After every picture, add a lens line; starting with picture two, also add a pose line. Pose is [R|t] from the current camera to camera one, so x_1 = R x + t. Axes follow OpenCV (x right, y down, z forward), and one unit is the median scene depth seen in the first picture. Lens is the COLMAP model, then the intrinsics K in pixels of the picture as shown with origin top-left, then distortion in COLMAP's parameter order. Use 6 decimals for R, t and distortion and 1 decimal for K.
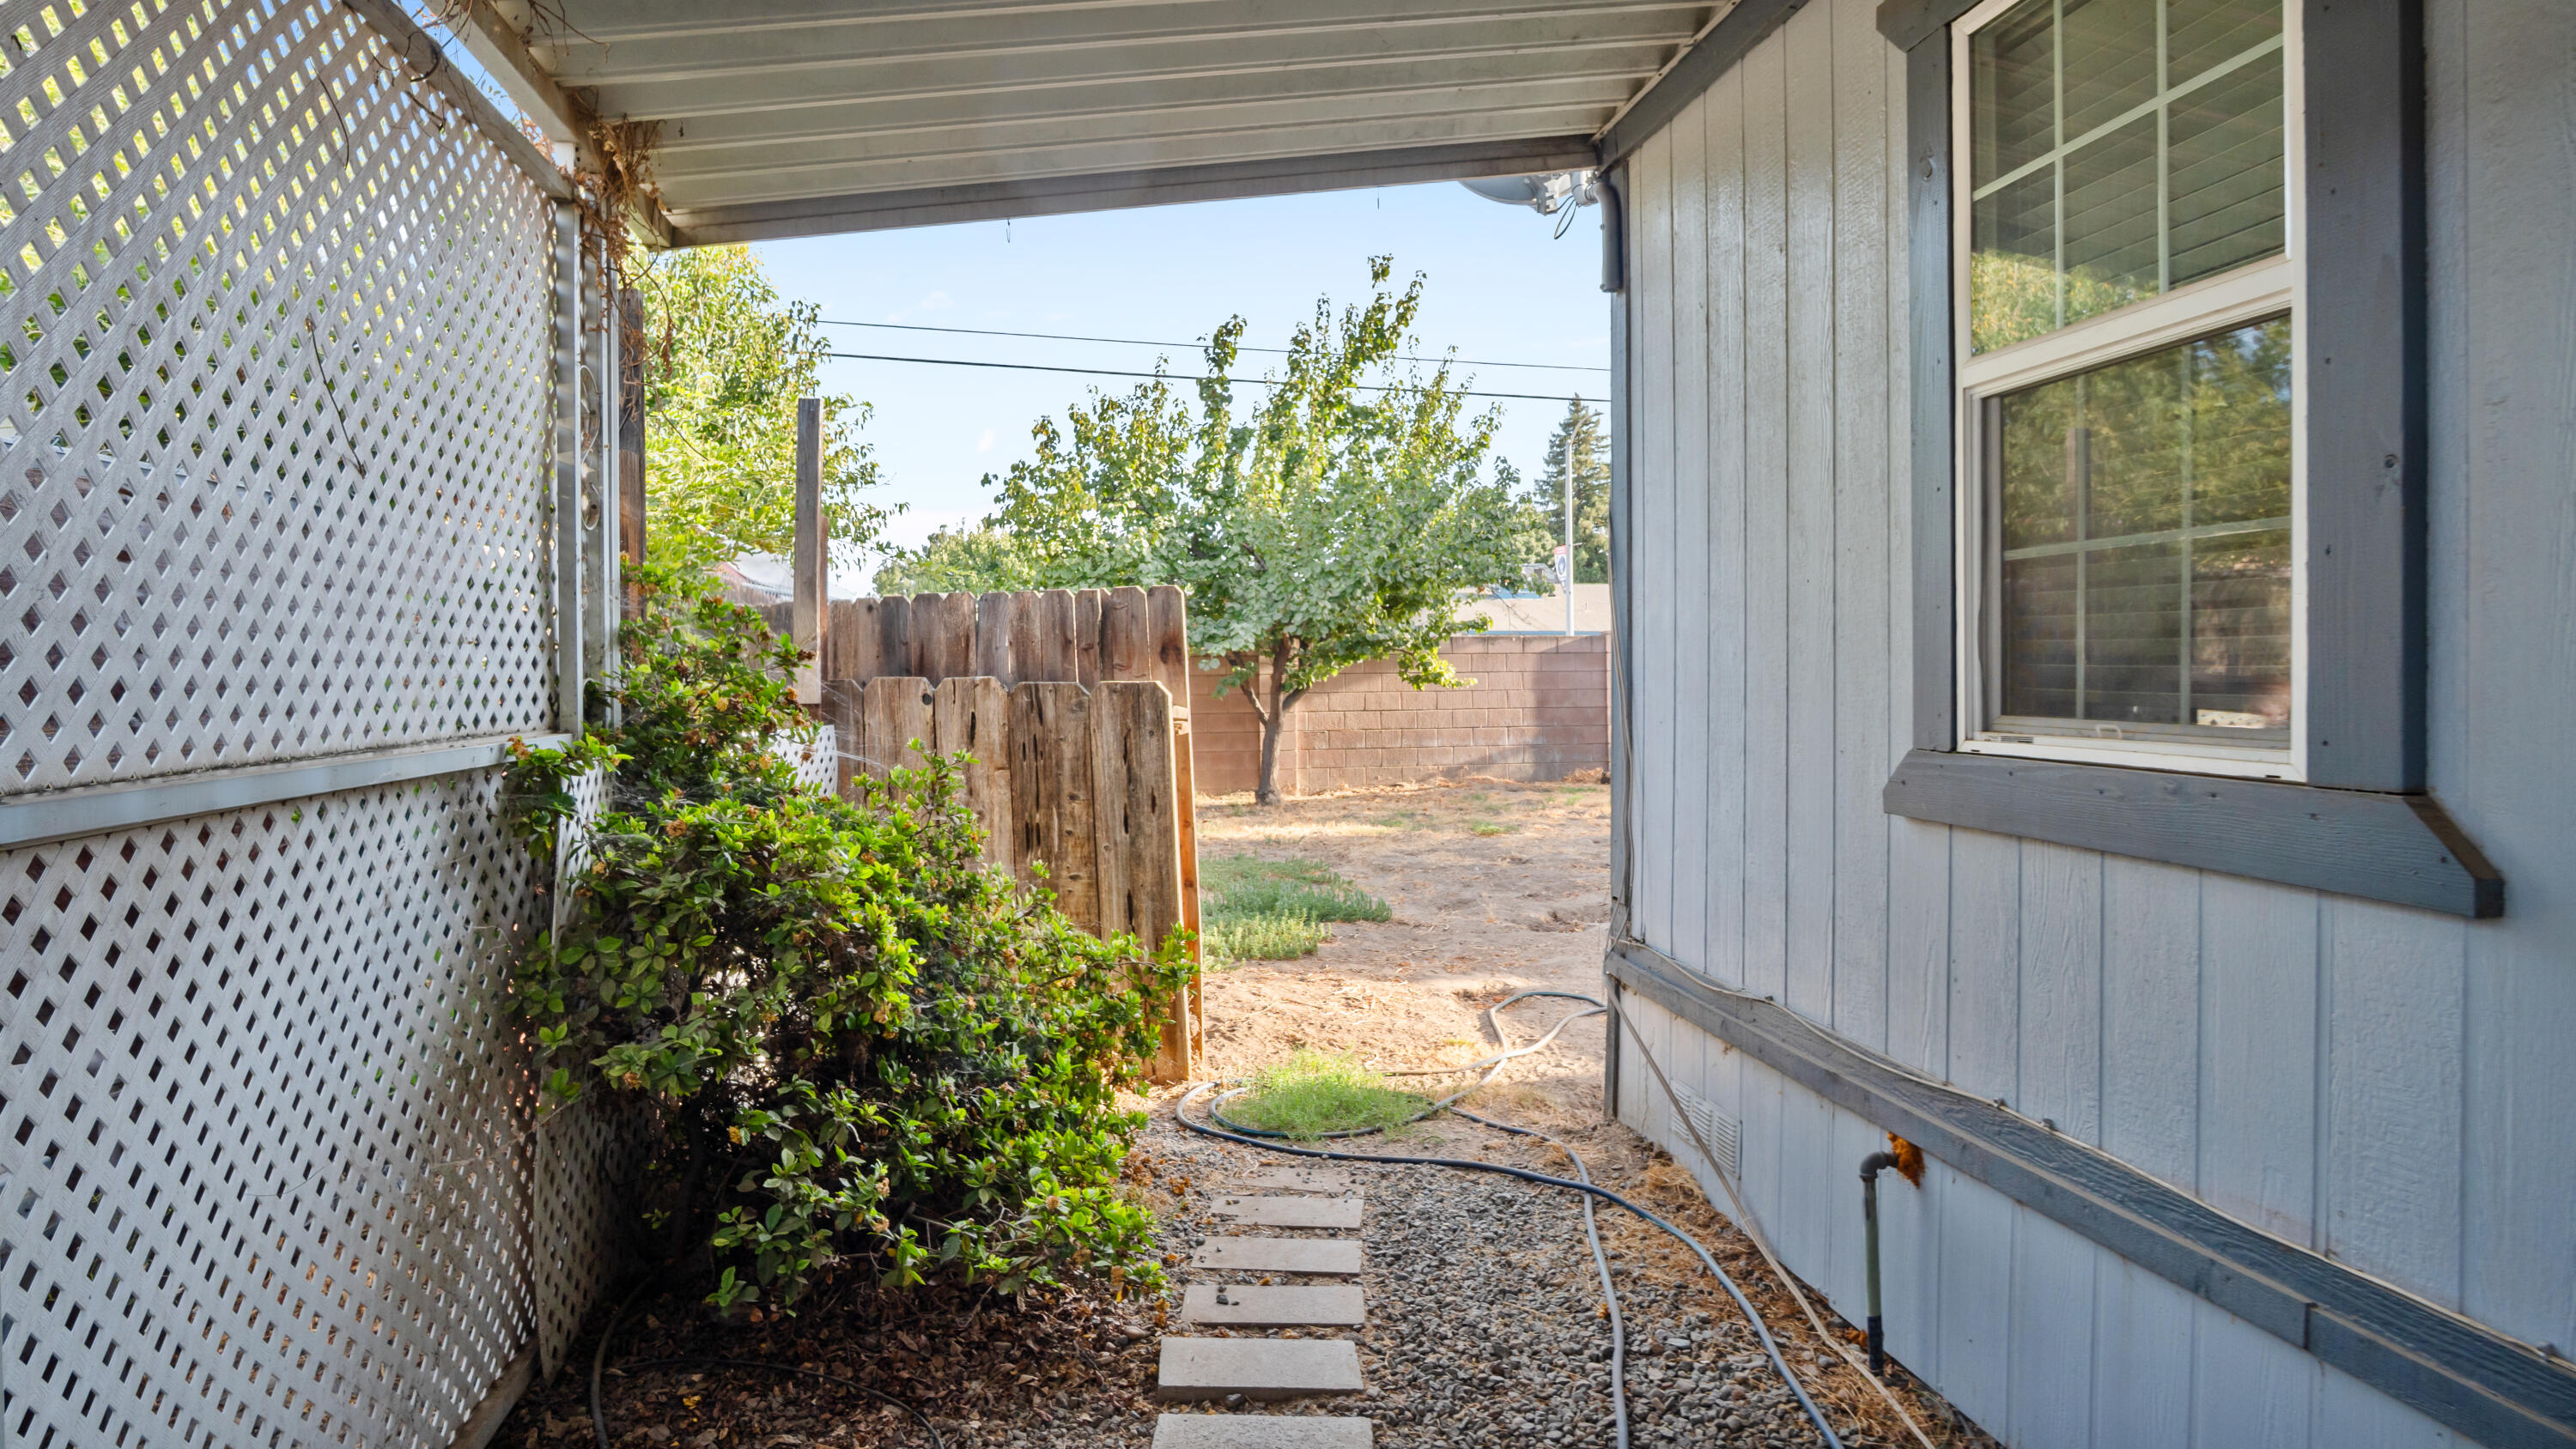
lens RADIAL K [[1403.7, 0, 1275.5], [0, 1403.7, 728.7], [0, 0, 1]] dist [-0.028244, 0.015238]
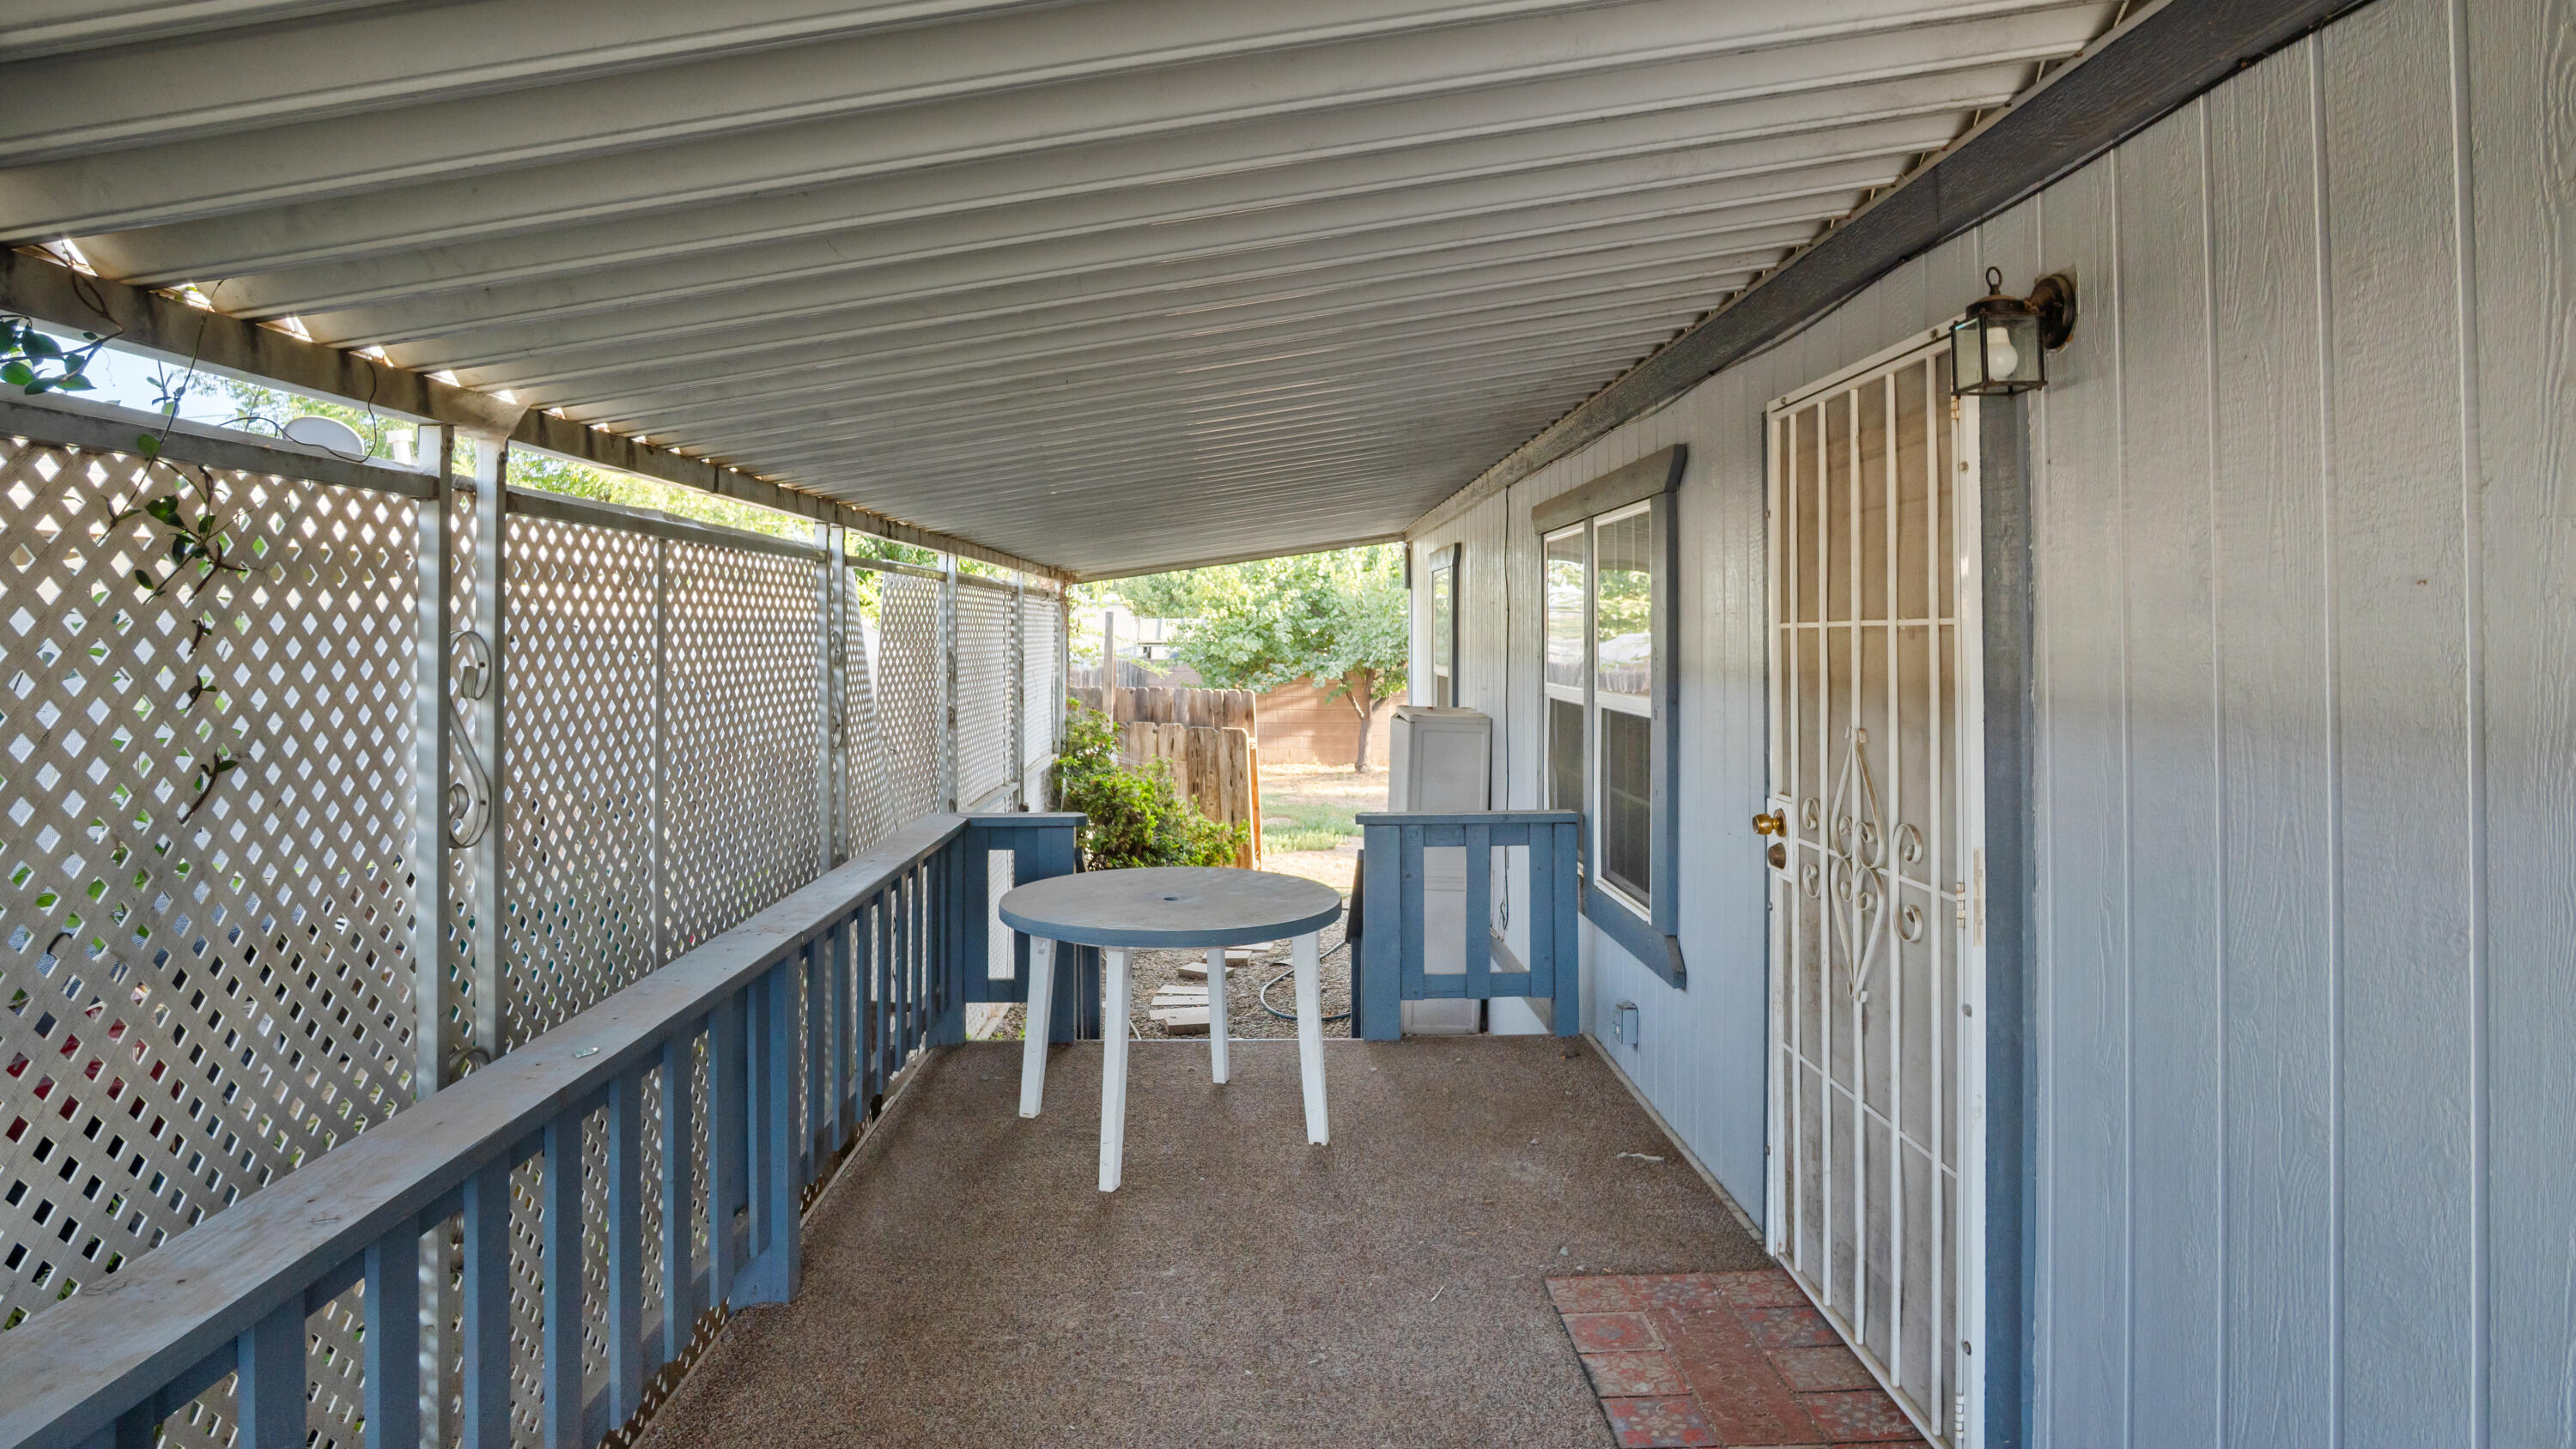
lens RADIAL K [[1416.1, 0, 1284.2], [0, 1416.1, 763.8], [0, 0, 1]] dist [-0.036973, 0.016132]
pose [[0.991067, 0.022776, -0.131406, 0.125979], [-0.015779, 0.998414, 0.054044, -0.041943], [0.132429, -0.051488, 0.989854, -0.591709]]
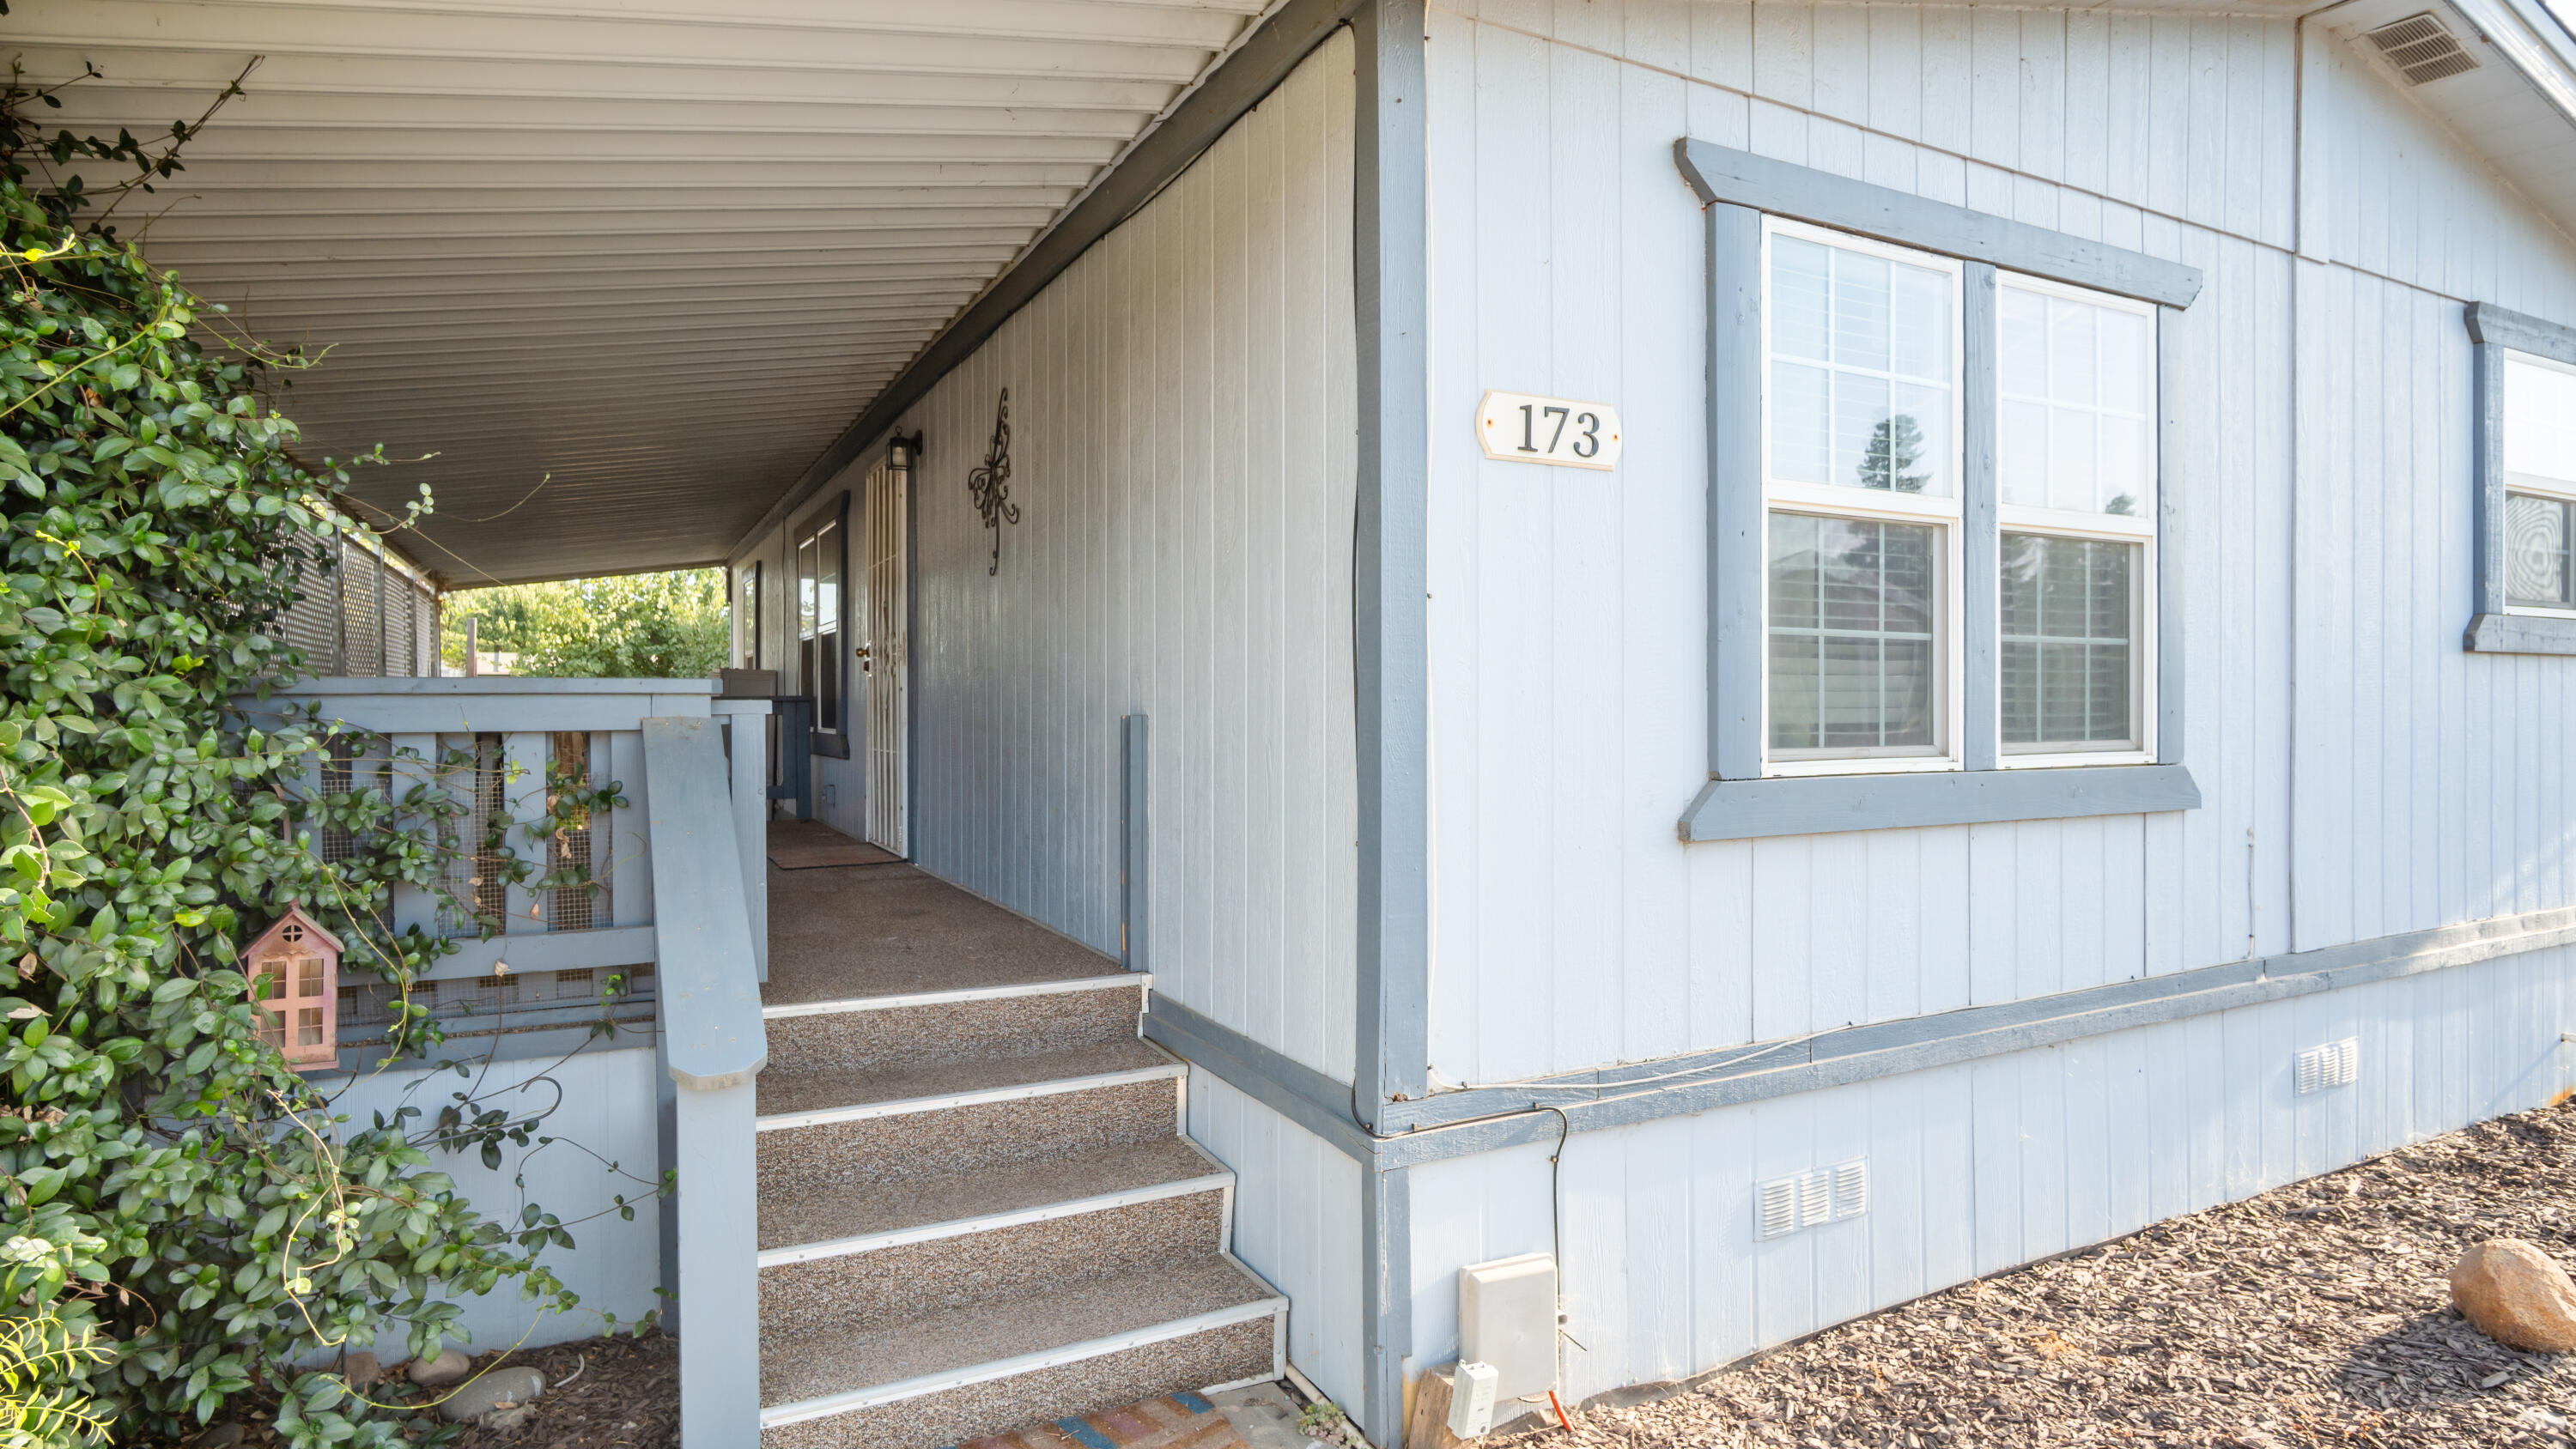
lens RADIAL K [[1395.6, 0, 1285.2], [0, 1395.6, 711.8], [0, 0, 1]] dist [-0.034682, 0.013196]
pose [[0.951630, 0.002064, 0.307238, 0.173225], [0.008667, 0.999399, -0.033557, 0.033967], [-0.307123, 0.034597, 0.951041, -0.962760]]
